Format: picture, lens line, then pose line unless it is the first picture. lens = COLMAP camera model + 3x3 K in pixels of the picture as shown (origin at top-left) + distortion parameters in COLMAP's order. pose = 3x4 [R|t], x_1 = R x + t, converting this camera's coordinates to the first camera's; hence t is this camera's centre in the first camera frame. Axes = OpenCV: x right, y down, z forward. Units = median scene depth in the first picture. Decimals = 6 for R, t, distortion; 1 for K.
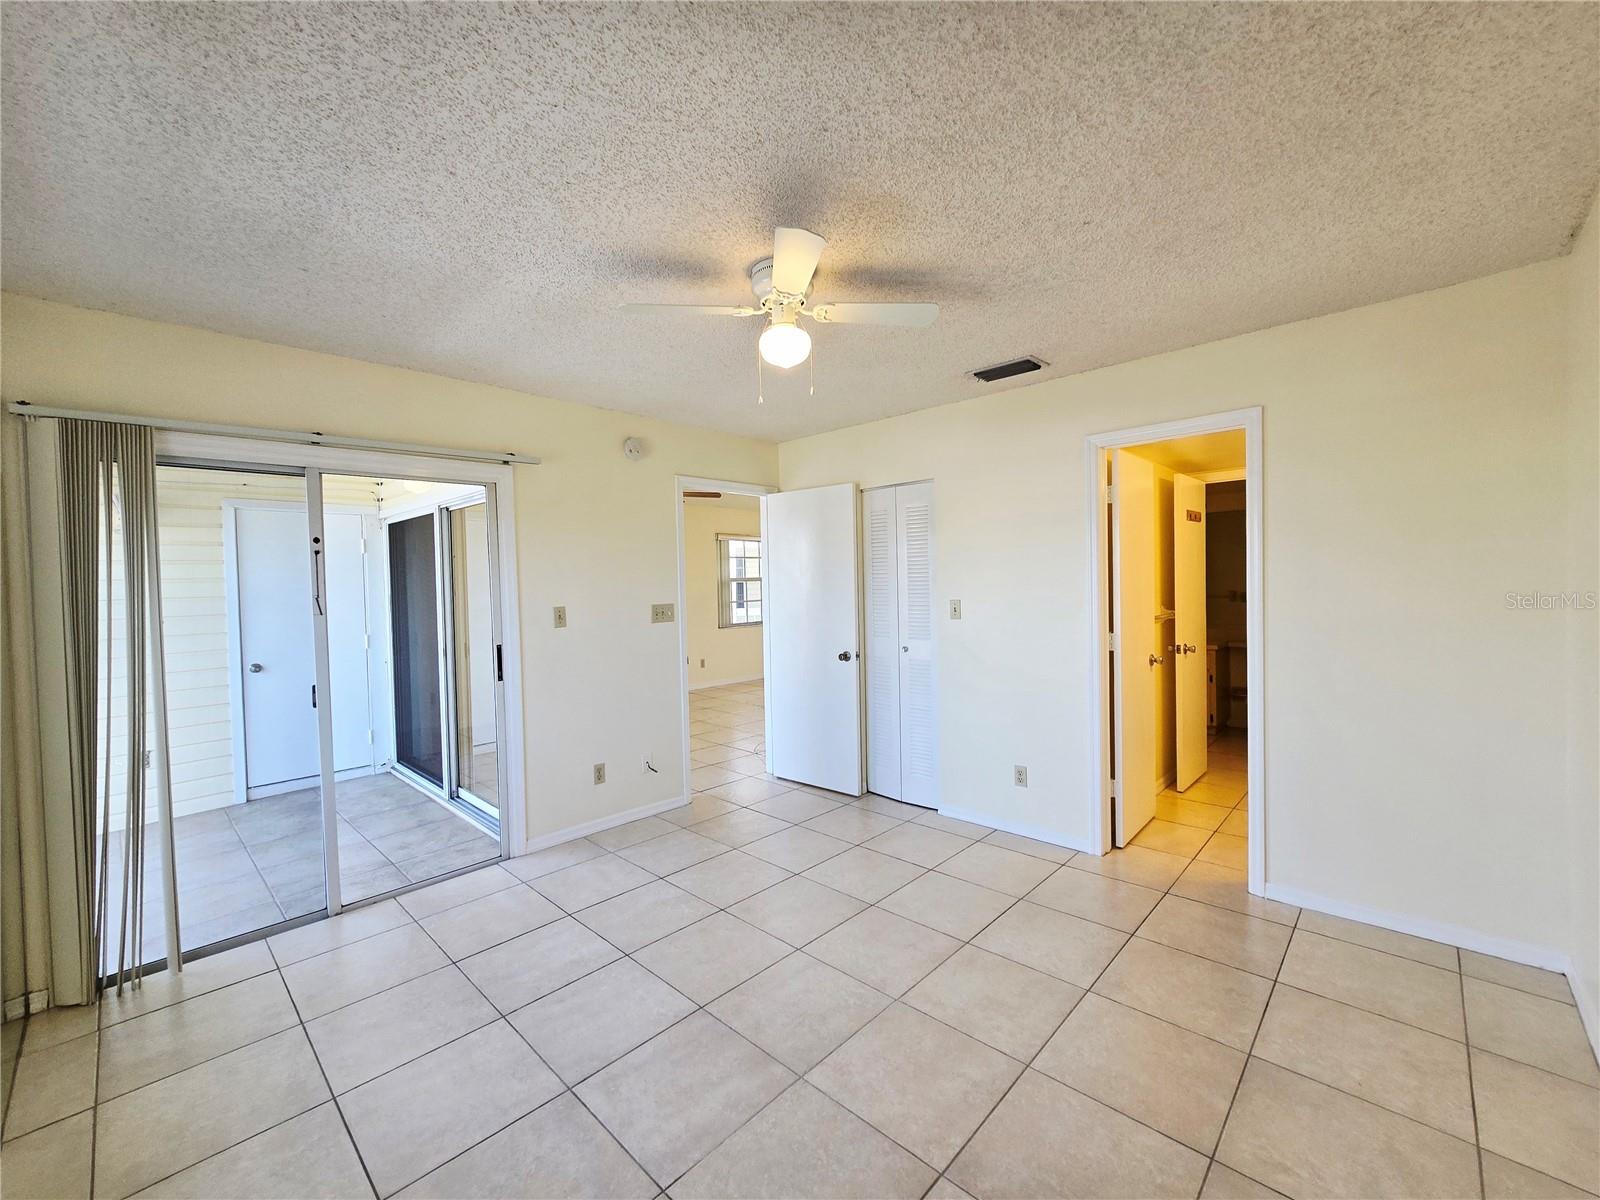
lens RADIAL K [[652.8, 0, 819.1], [0, 652.8, 597.2], [0, 0, 1]] dist [-0.004291, -0.000003]
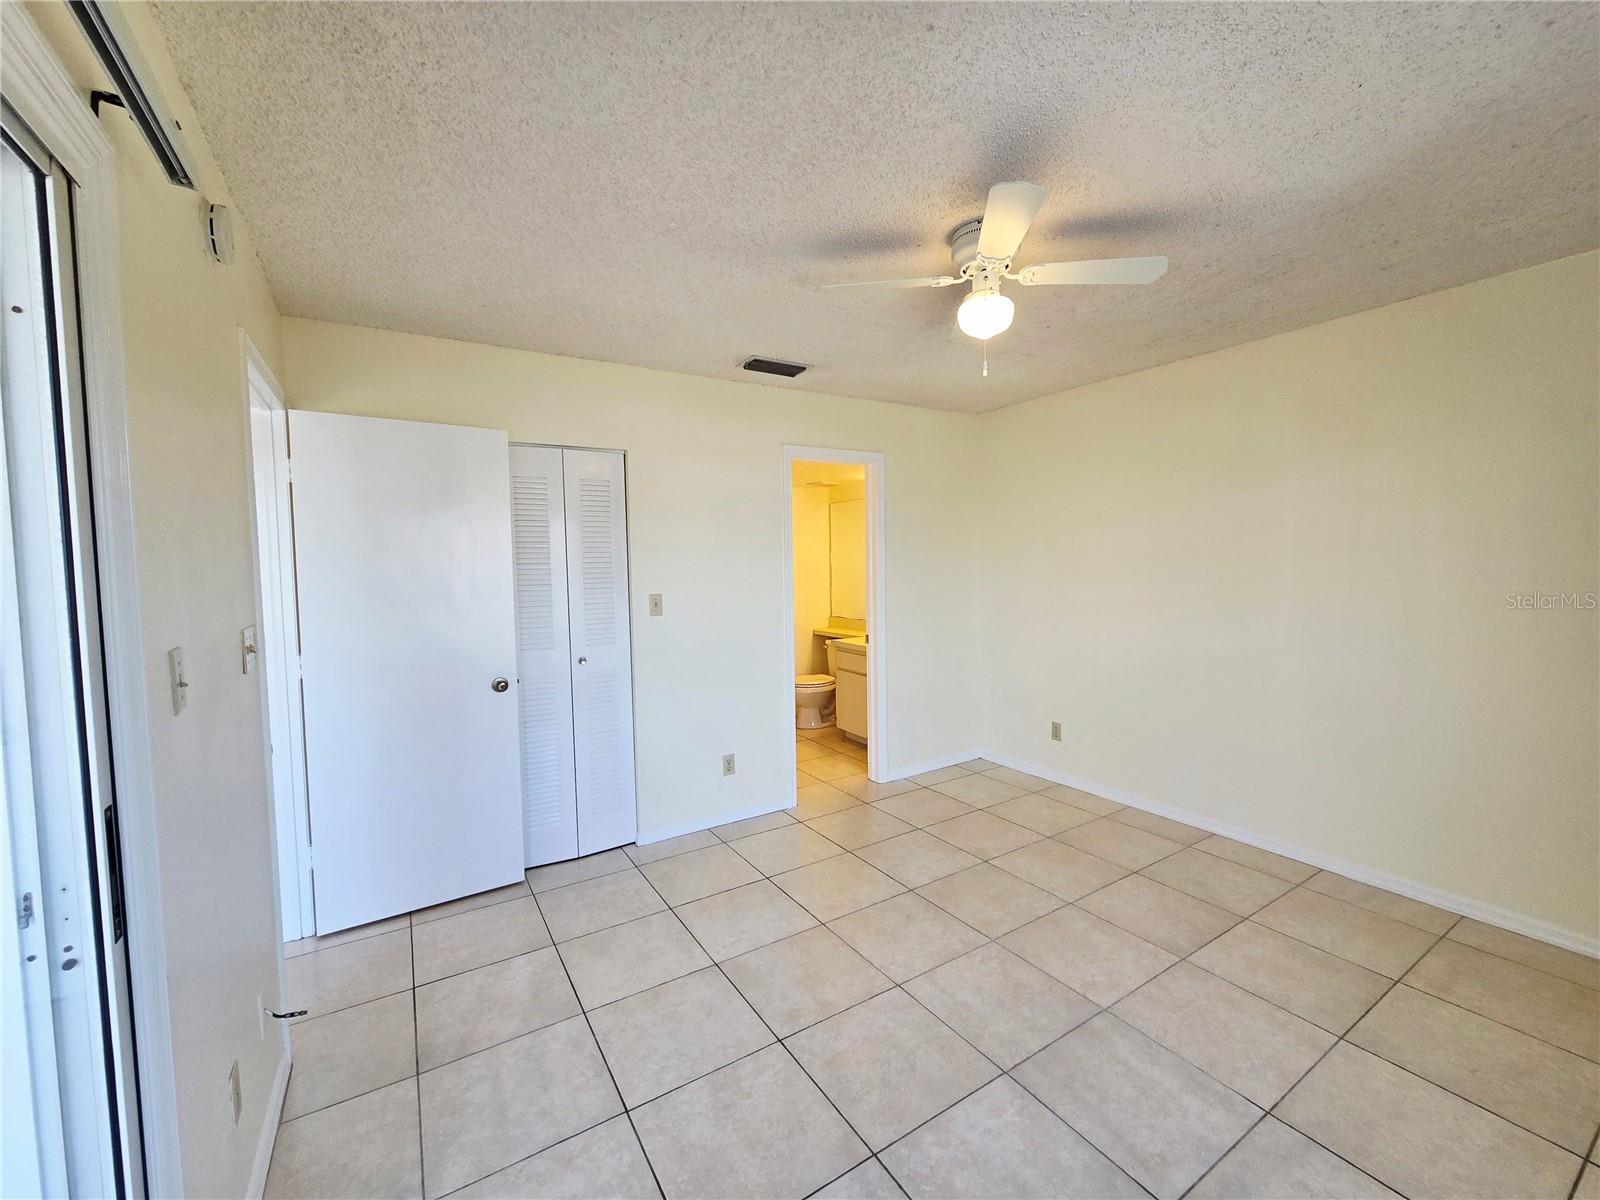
lens RADIAL K [[646.7, 0, 822.6], [0, 646.7, 589.2], [0, 0, 1]] dist [-0.002094, 0.000052]
pose [[0.258232, -0.029456, 0.965634, -1.014193], [0.036418, 0.999121, 0.020739, -0.021150], [-0.965396, 0.029811, 0.259078, 0.977513]]
